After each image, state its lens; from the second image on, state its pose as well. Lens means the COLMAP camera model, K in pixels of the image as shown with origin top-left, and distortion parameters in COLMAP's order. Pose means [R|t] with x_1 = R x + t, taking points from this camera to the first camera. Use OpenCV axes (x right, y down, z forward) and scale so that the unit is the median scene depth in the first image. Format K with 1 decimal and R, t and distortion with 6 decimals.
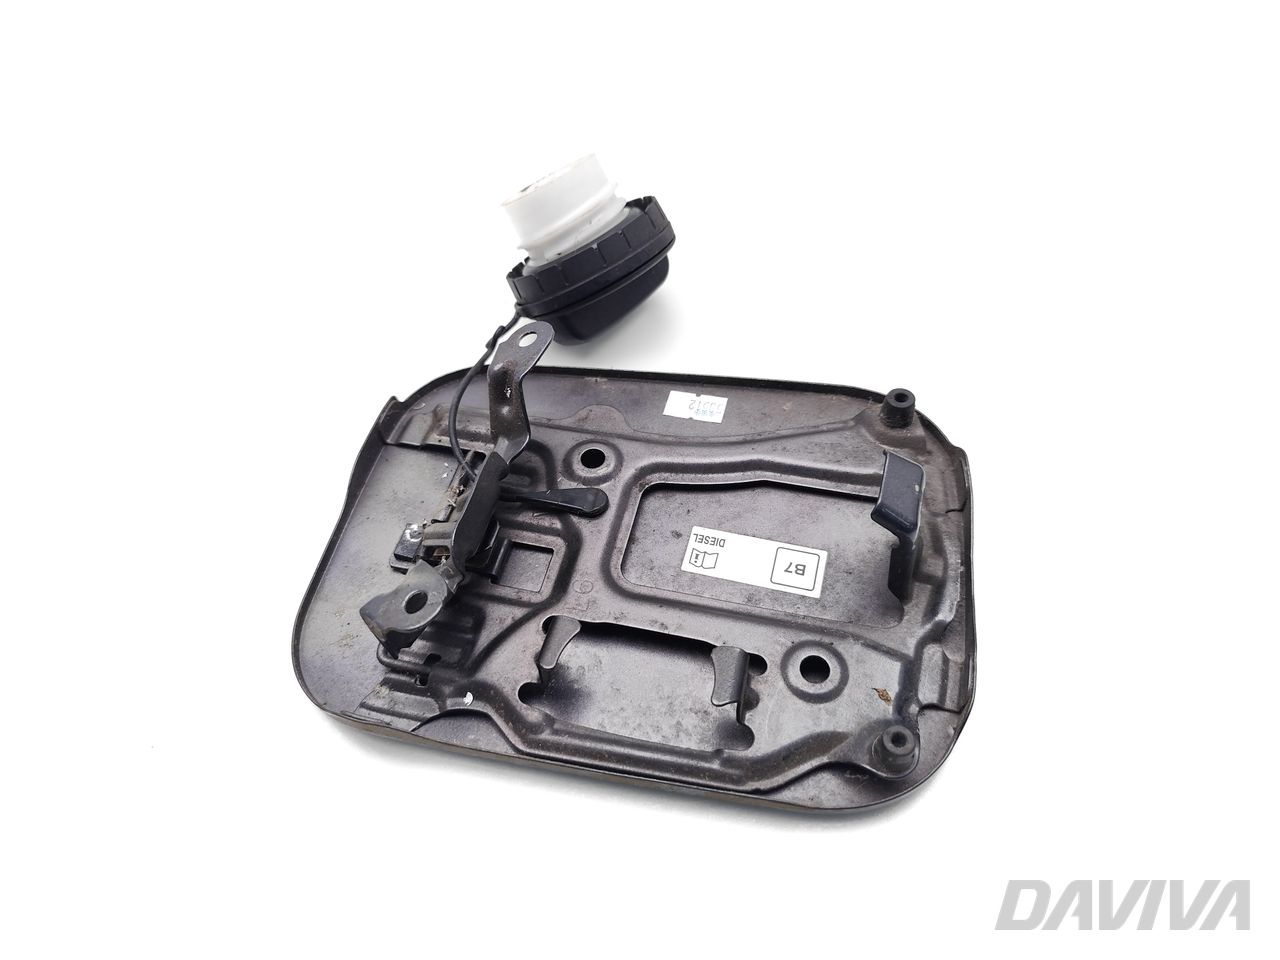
lens RADIAL K [[846.6, 0, 640.0], [0, 846.6, 480.0], [0, 0, 1]] dist [-0.003212, -0.000768]
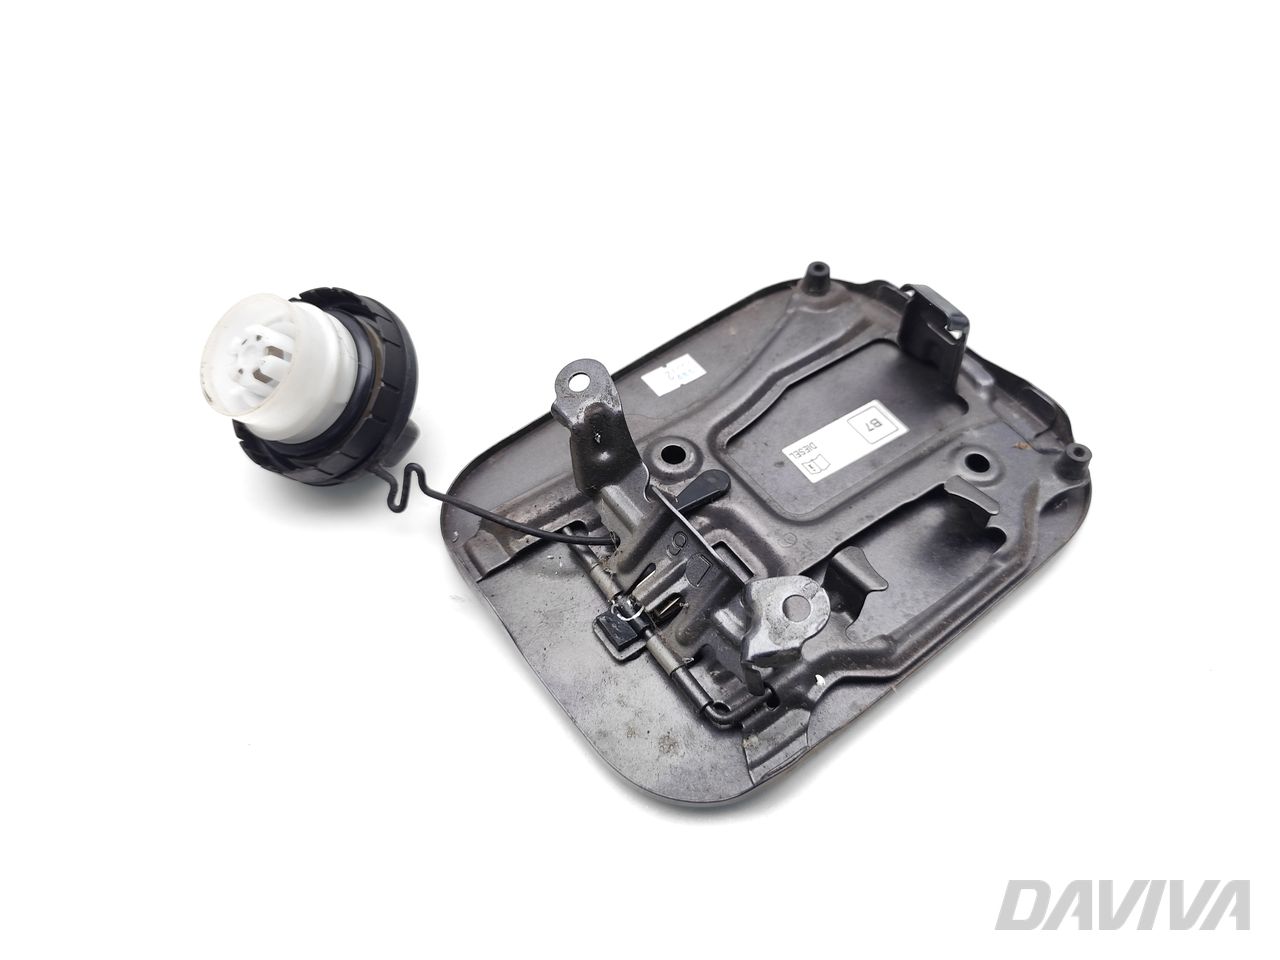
lens RADIAL K [[846.6, 0, 640.0], [0, 846.6, 480.0], [0, 0, 1]] dist [-0.003212, -0.000768]
pose [[0.671102, -0.557789, 0.488358, -0.609452], [0.572924, 0.808268, 0.135869, -0.165927], [-0.470510, 0.188610, 0.862001, 0.167706]]
